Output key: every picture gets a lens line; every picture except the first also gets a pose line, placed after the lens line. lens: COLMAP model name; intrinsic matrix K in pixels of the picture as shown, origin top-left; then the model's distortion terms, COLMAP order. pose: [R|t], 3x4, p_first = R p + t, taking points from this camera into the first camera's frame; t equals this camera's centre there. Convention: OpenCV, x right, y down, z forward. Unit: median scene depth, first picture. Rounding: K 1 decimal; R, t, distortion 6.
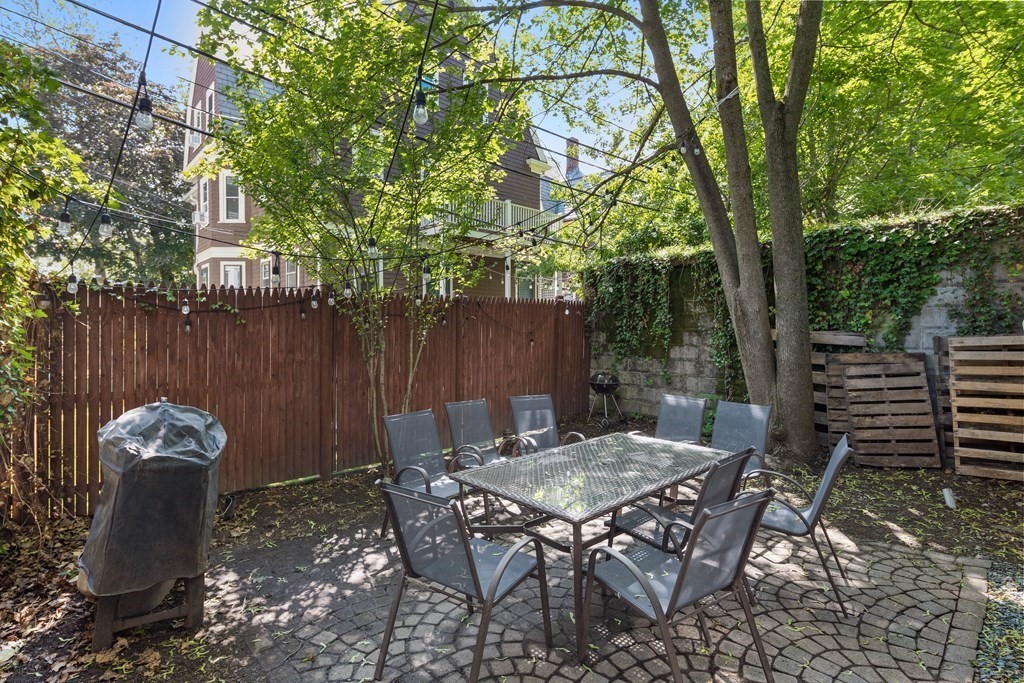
lens RADIAL K [[525.4, 0, 488.2], [0, 525.4, 355.0], [0, 0, 1]] dist [0.000860, -0.001057]
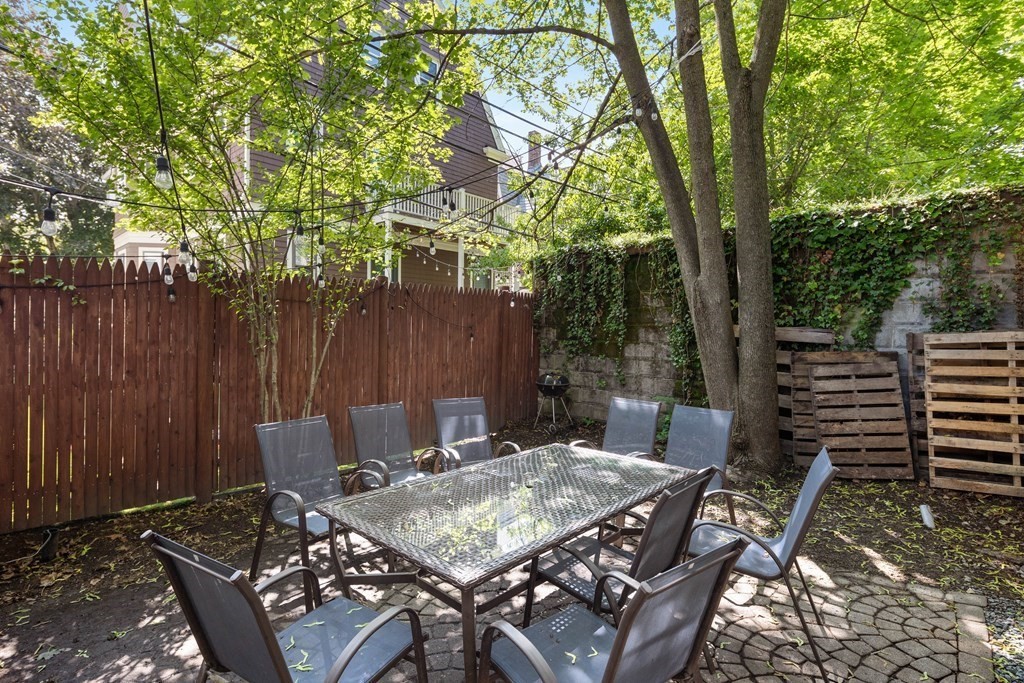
lens RADIAL K [[504.2, 0, 510.5], [0, 504.2, 365.5], [0, 0, 1]] dist [-0.000565, -0.000639]
pose [[0.995955, 0.007277, 0.089555, 0.090929], [-0.008402, 0.999890, 0.012192, 0.014424], [-0.089457, -0.012895, 0.995907, 0.191692]]
